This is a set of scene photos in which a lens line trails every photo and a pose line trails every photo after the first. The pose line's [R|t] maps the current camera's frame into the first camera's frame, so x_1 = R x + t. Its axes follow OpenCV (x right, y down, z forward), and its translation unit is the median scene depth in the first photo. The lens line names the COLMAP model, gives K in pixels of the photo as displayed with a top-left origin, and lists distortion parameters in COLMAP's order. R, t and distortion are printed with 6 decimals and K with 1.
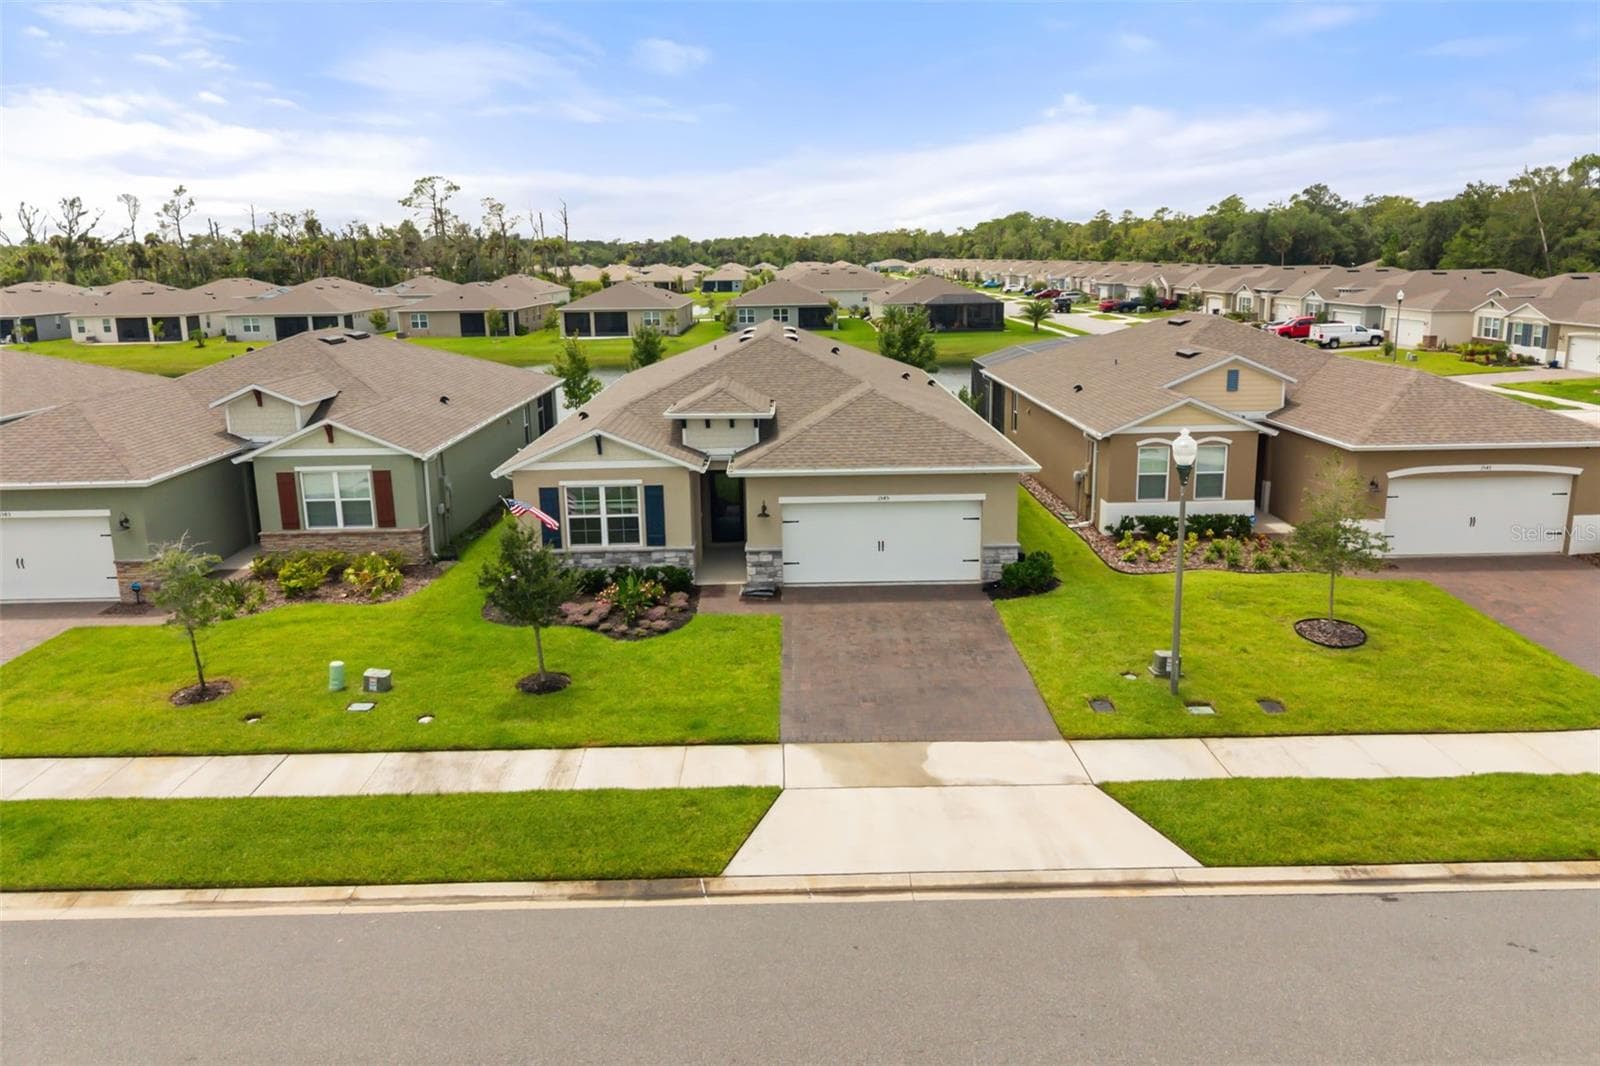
lens RADIAL K [[1070.1, 0, 802.6], [0, 1070.1, 463.6], [0, 0, 1]] dist [0.026668, -0.002840]
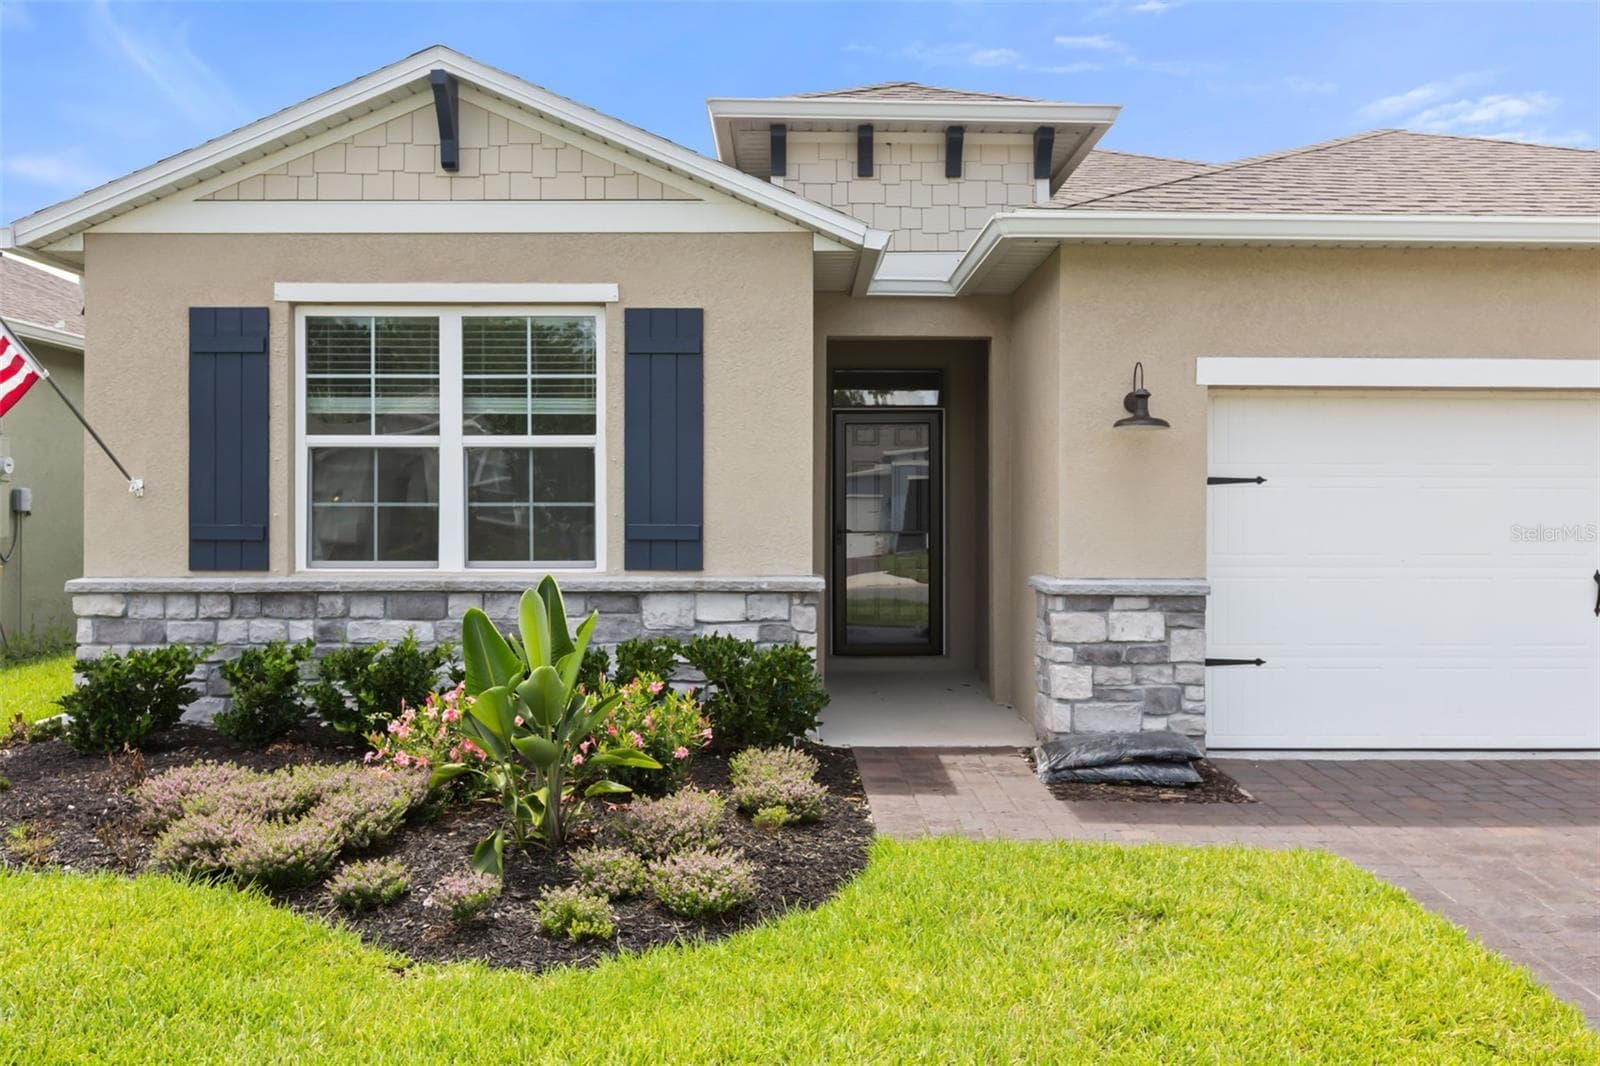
lens RADIAL K [[1322.7, 0, 800.0], [0, 1322.7, 533.0], [0, 0, 1]] dist [-0.017836, -0.003193]
pose [[0.999770, 0.021362, -0.001815, -0.107613], [-0.021333, 0.982802, -0.183426, 0.123169], [-0.002134, 0.183423, 0.983032, 0.719059]]
